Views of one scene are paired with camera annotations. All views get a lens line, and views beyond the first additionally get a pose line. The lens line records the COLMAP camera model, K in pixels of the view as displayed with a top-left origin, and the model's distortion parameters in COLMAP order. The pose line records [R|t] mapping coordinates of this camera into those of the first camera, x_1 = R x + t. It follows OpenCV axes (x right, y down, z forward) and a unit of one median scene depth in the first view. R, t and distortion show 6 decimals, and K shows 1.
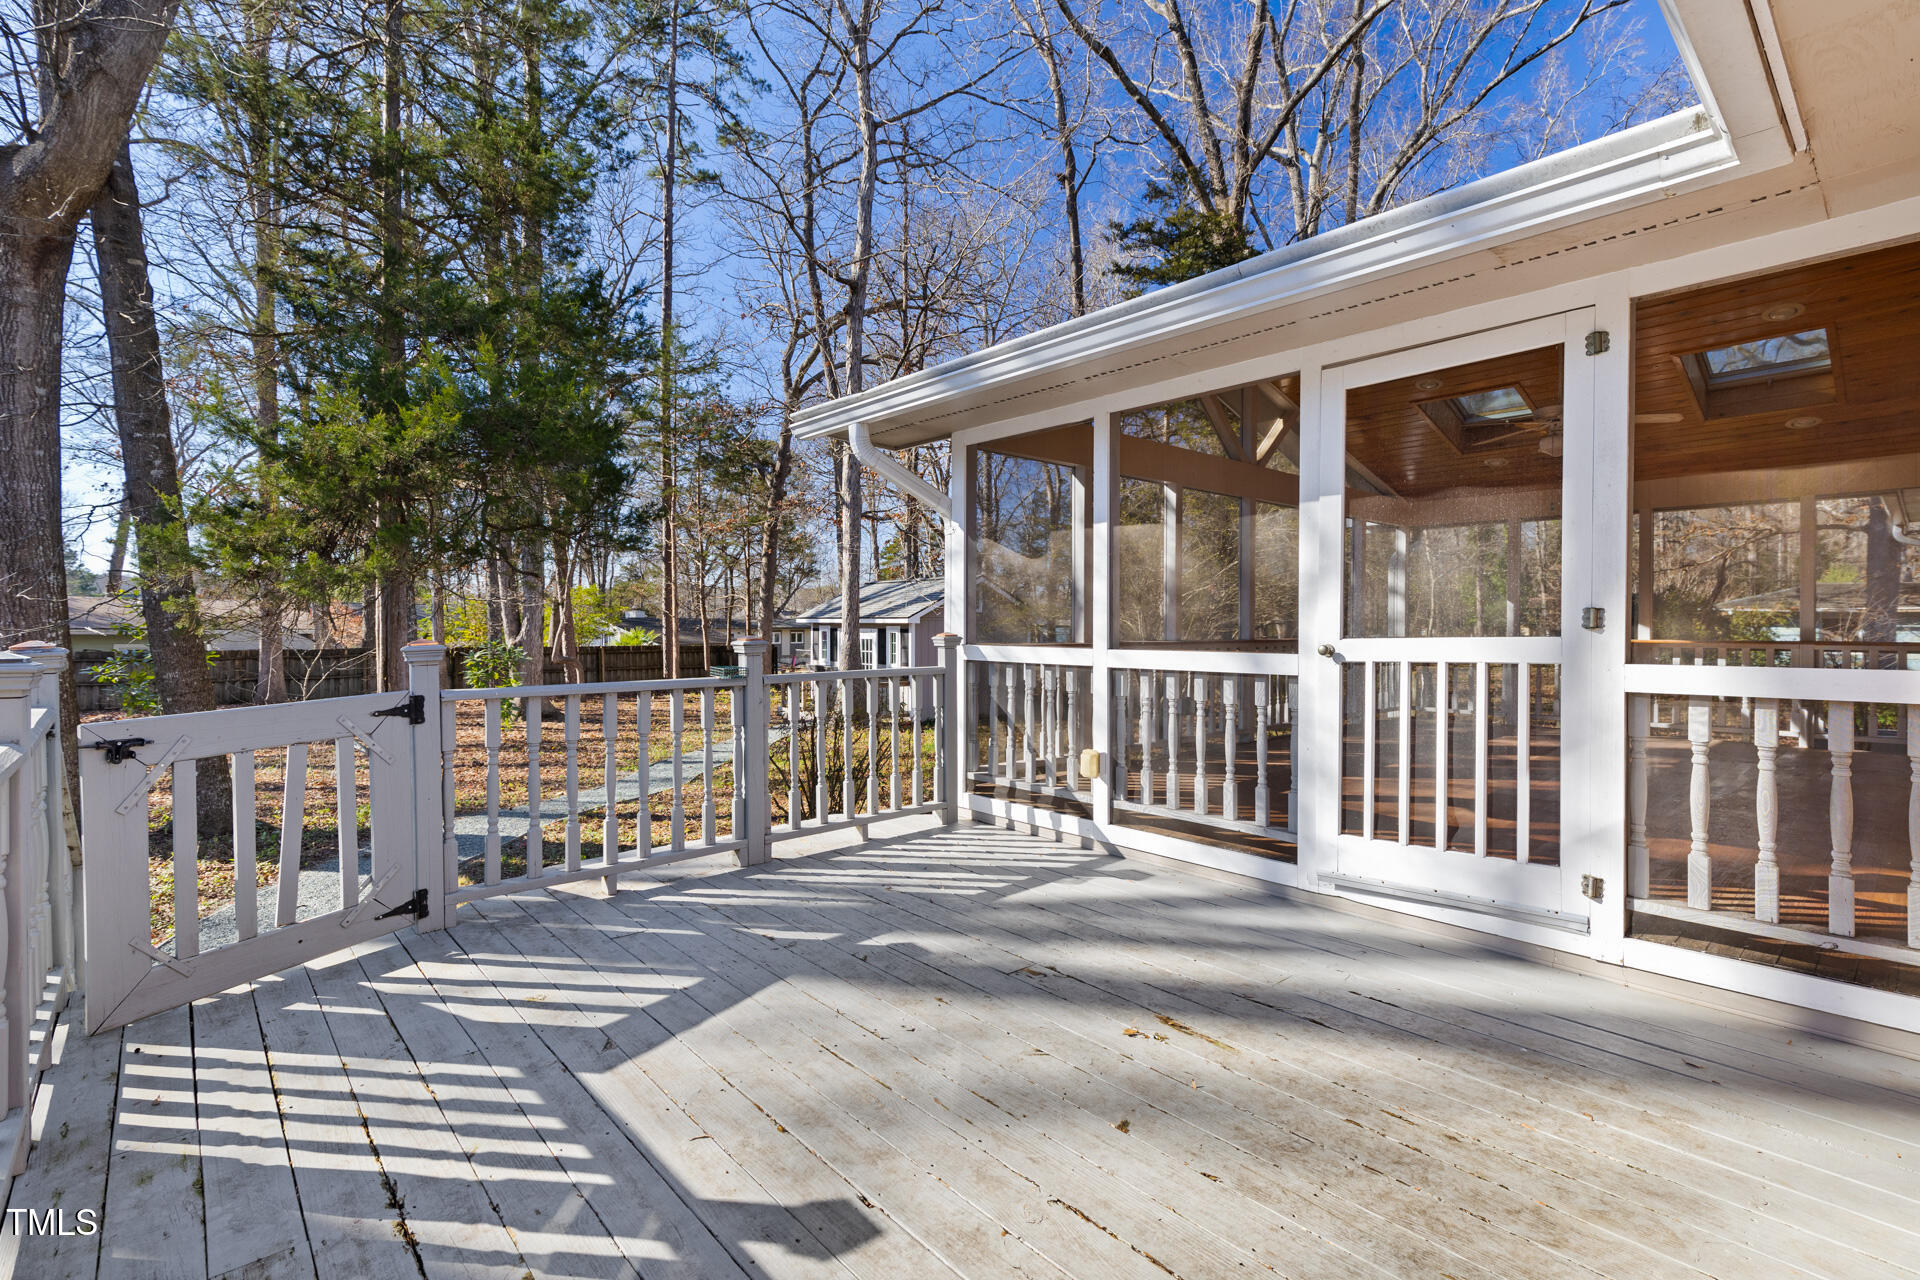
lens RADIAL K [[882.7, 0, 962.6], [0, 882.7, 610.4], [0, 0, 1]] dist [0.012027, -0.000682]
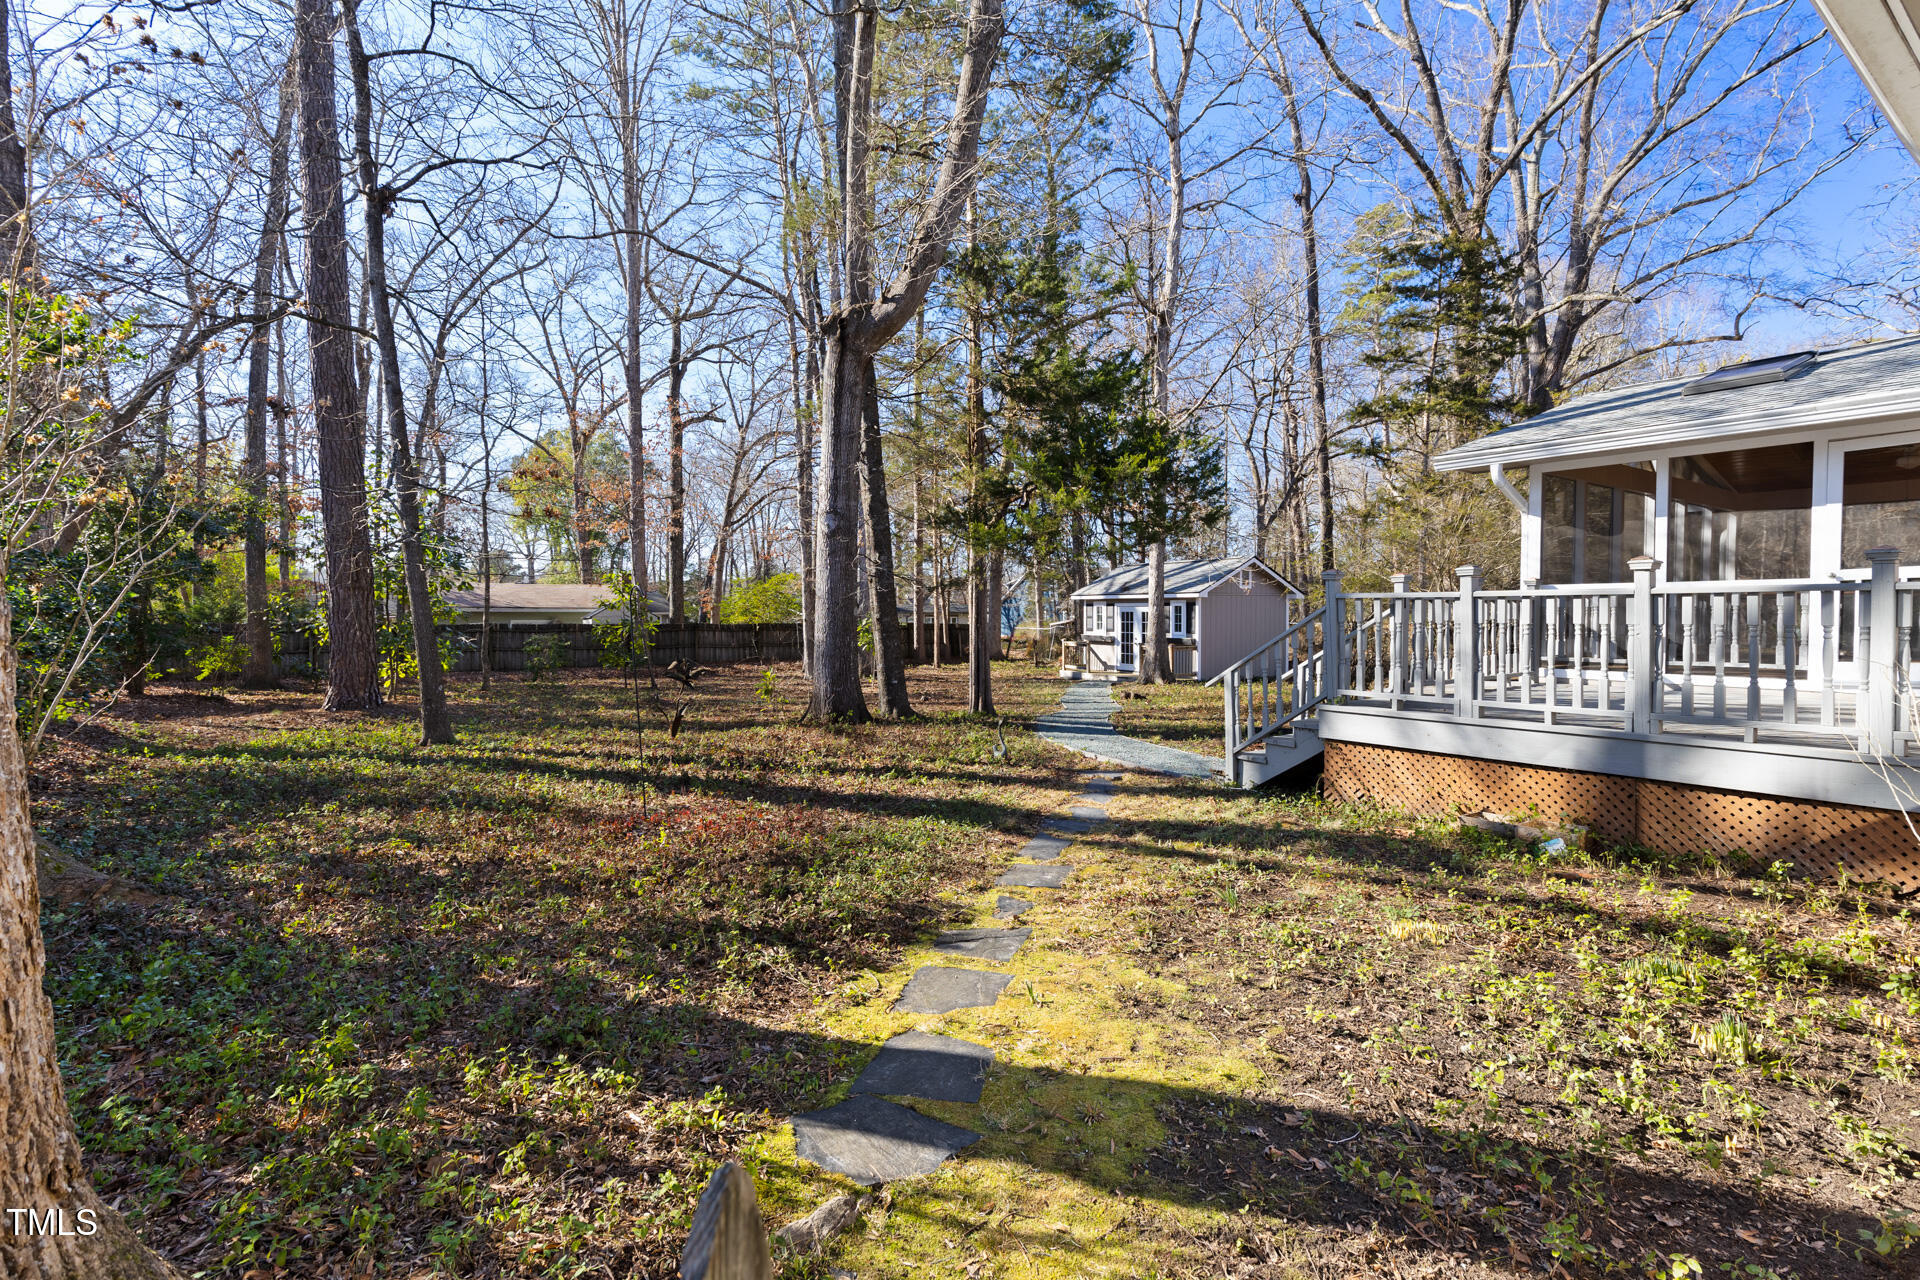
lens RADIAL K [[882.7, 0, 962.6], [0, 882.7, 610.4], [0, 0, 1]] dist [0.012027, -0.000682]
pose [[0.991659, -0.006044, -0.128746, -0.247744], [0.008079, 0.999851, 0.015284, 0.014461], [0.128635, -0.016197, 0.991560, -0.249520]]
